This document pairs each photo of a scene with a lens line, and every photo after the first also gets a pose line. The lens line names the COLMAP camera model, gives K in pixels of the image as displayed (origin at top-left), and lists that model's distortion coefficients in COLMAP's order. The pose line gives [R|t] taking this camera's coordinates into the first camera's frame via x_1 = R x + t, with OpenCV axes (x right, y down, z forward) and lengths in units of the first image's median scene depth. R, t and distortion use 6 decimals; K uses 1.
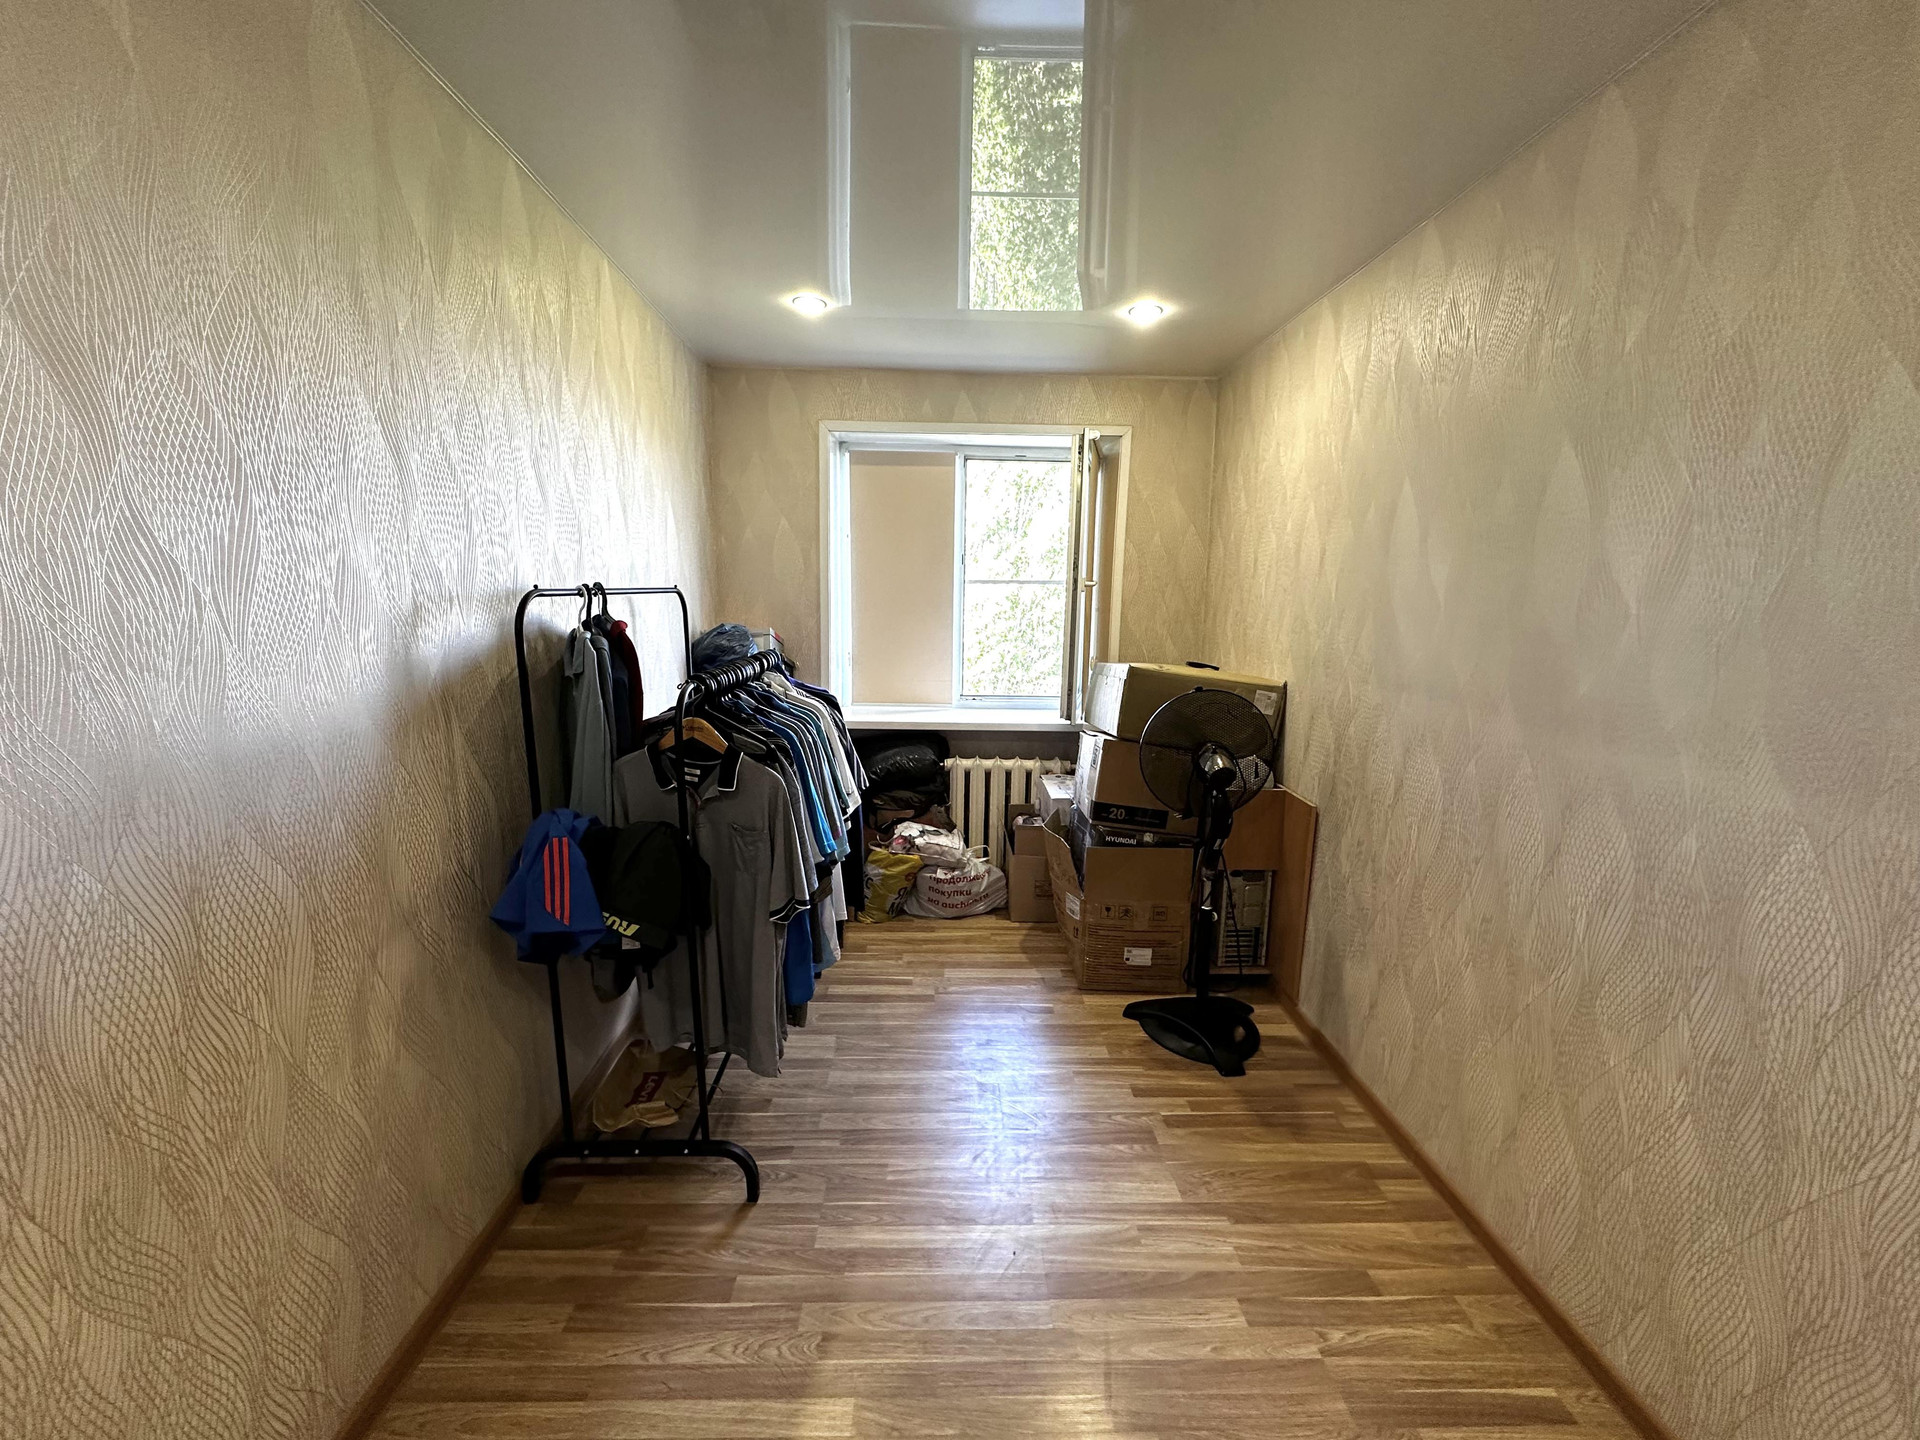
lens RADIAL K [[768.5, 0, 951.7], [0, 768.5, 719.3], [0, 0, 1]] dist [-0.001754, -0.000033]
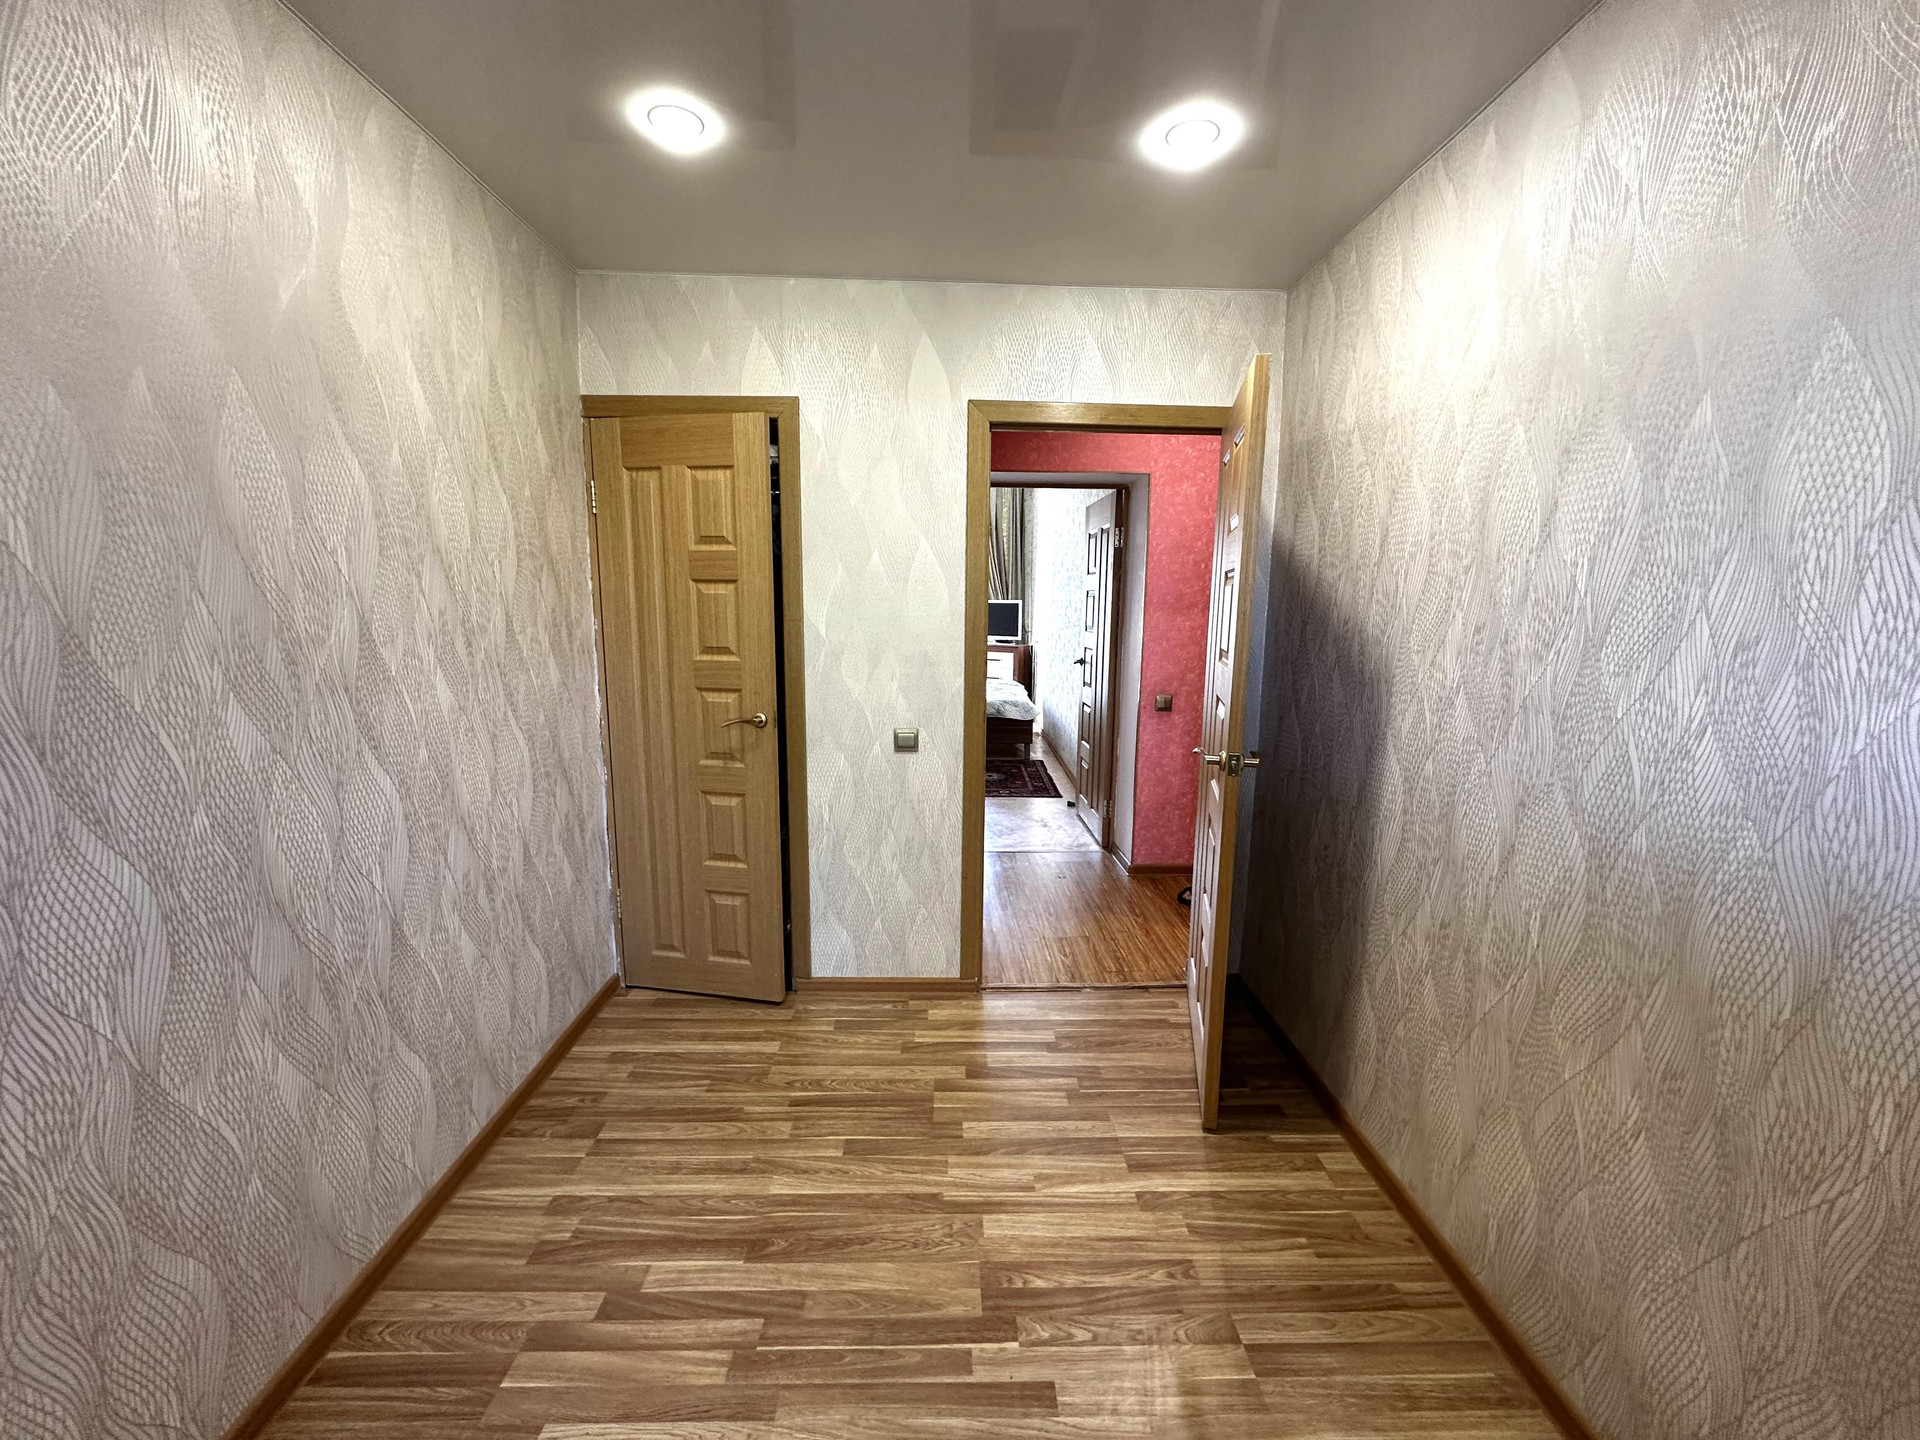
lens RADIAL K [[768.5, 0, 967.9], [0, 768.5, 720.2], [0, 0, 1]] dist [-0.001754, -0.000033]
pose [[0.999992, 0.000271, -0.004108, 0.164311], [-0.000325, 0.999913, -0.013178, 0.030891], [0.004104, 0.013179, 0.999905, 0.063736]]
